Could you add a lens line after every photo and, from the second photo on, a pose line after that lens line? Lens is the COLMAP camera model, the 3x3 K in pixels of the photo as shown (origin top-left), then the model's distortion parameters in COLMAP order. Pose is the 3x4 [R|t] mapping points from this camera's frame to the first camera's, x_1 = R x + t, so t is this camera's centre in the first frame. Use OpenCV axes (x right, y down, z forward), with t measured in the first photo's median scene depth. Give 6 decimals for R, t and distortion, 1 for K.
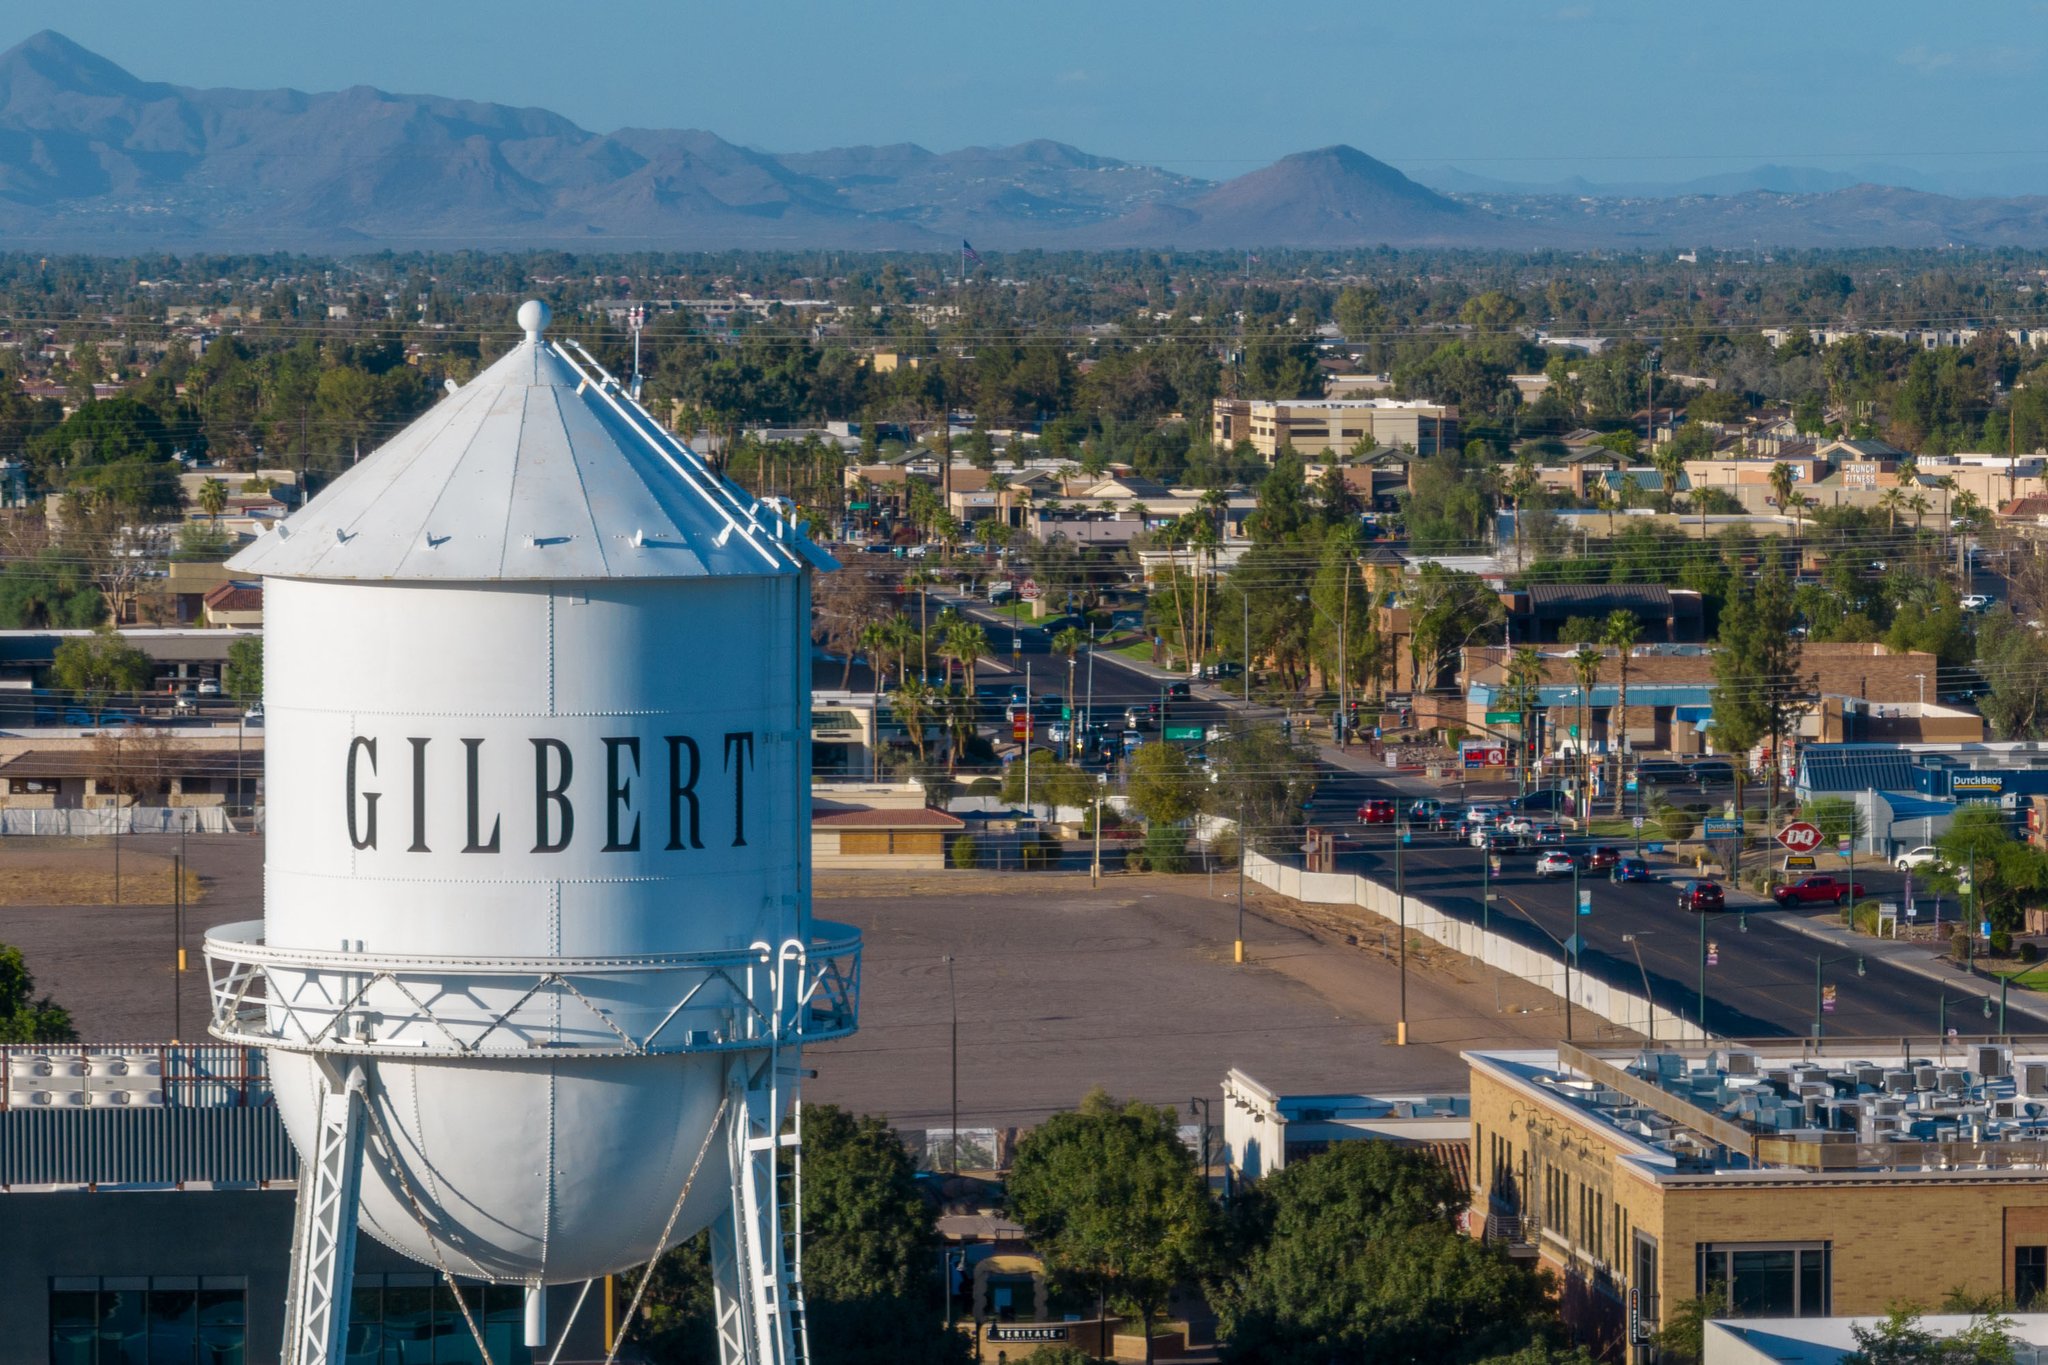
lens RADIAL K [[9523.0, 0, 1024.0], [0, 9523.0, 682.5], [0, 0, 1]] dist [-0.015419, -4.167892]
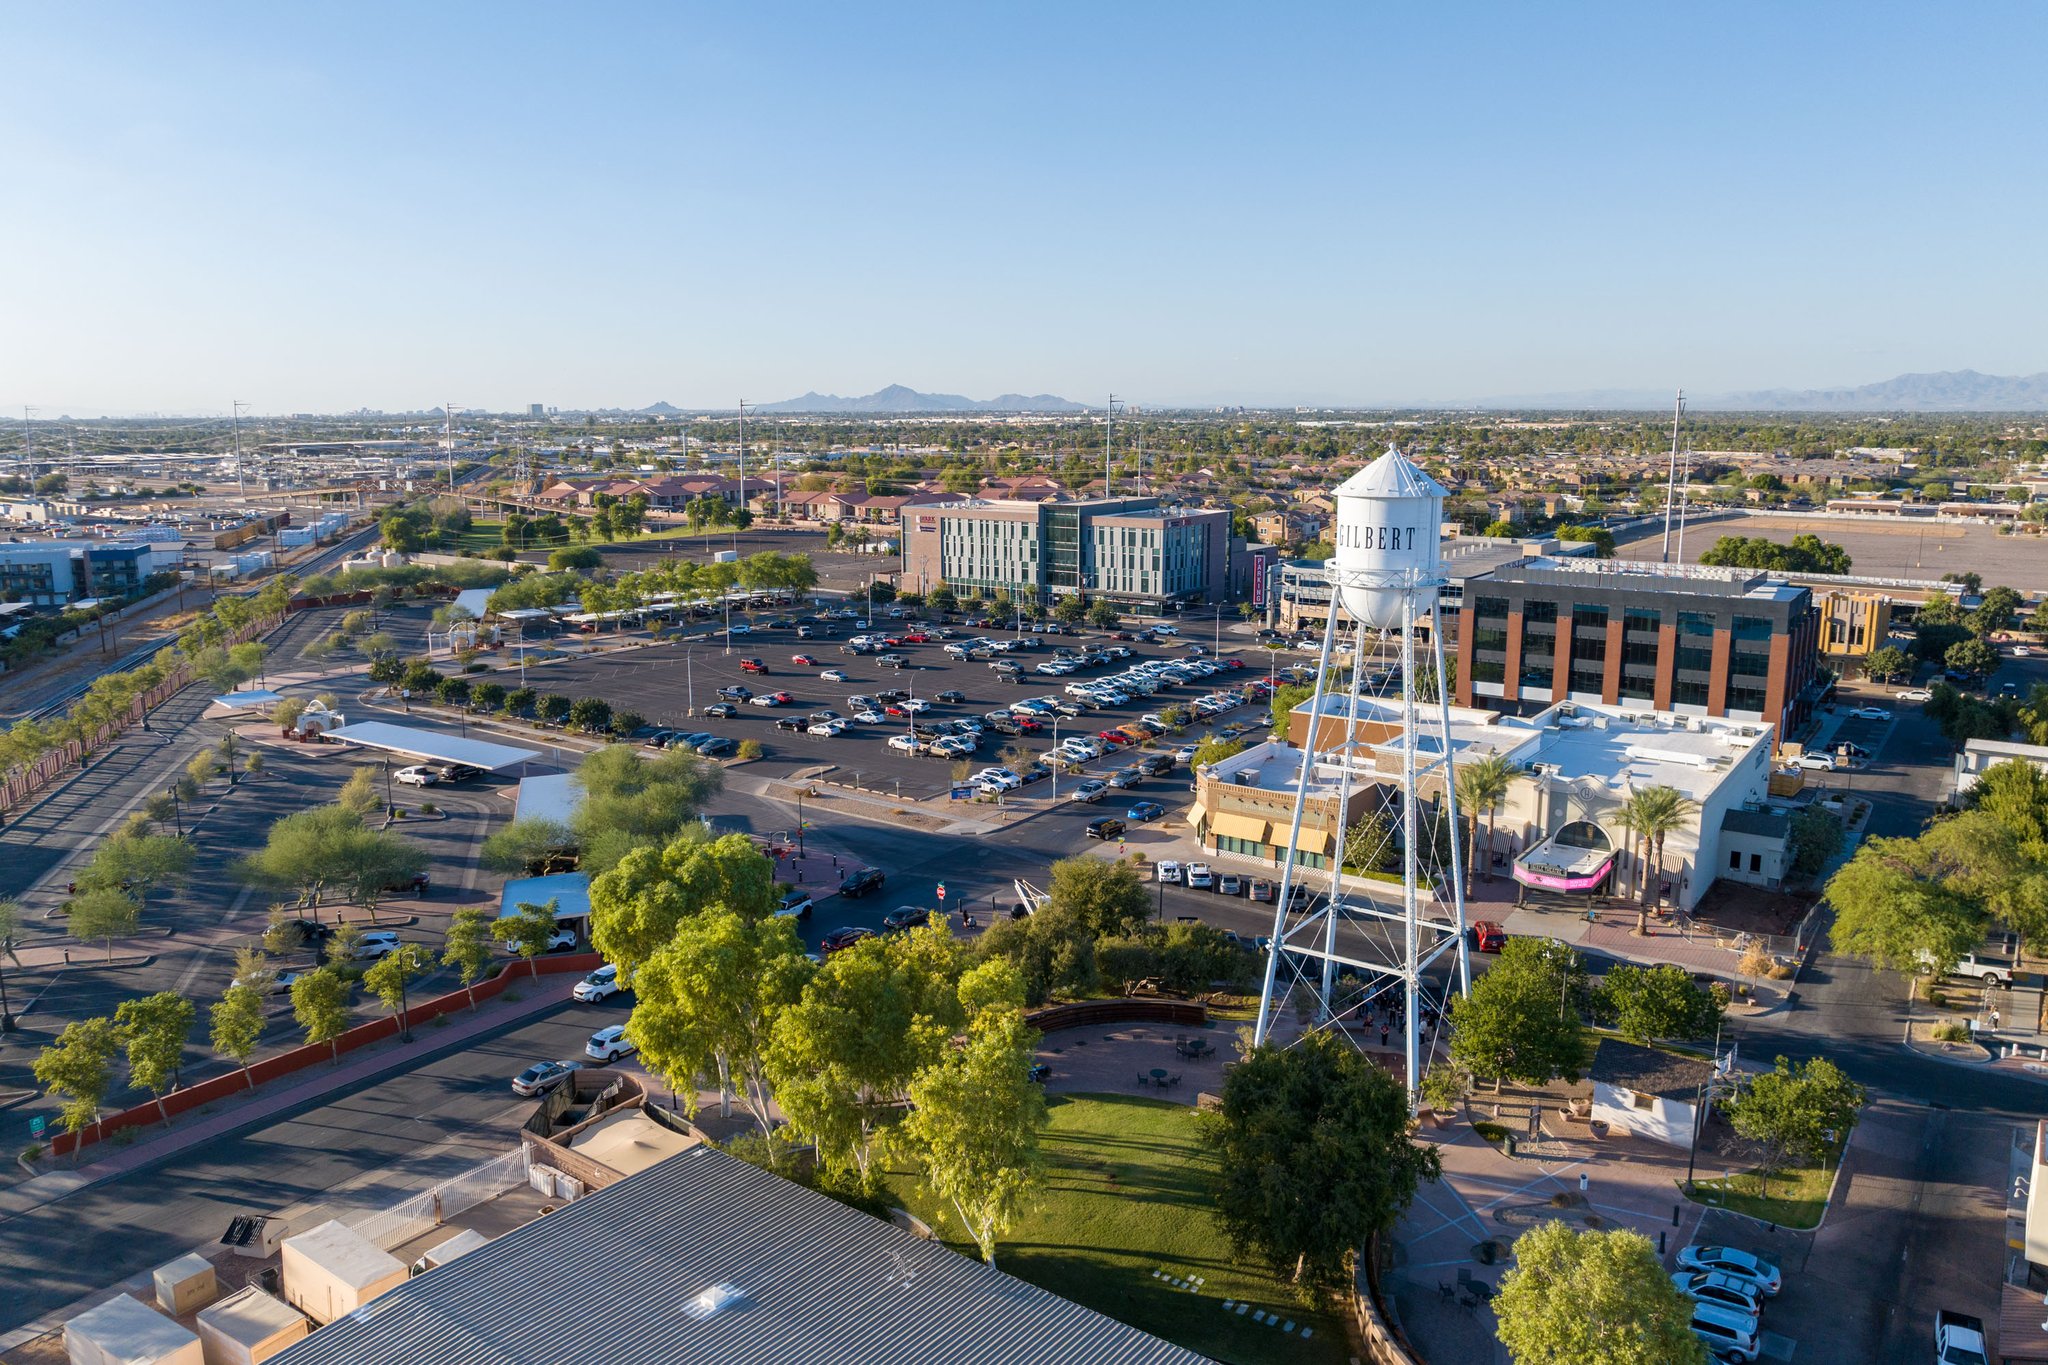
lens RADIAL K [[1442.9, 0, 1027.3], [0, 1442.9, 682.1], [0, 0, 1]] dist [-0.044279, 0.016880]
pose [[0.742809, 0.126071, -0.657527, 0.342929], [-0.030316, 0.987437, 0.155079, -0.027055], [0.668817, -0.095260, 0.737298, 0.271645]]
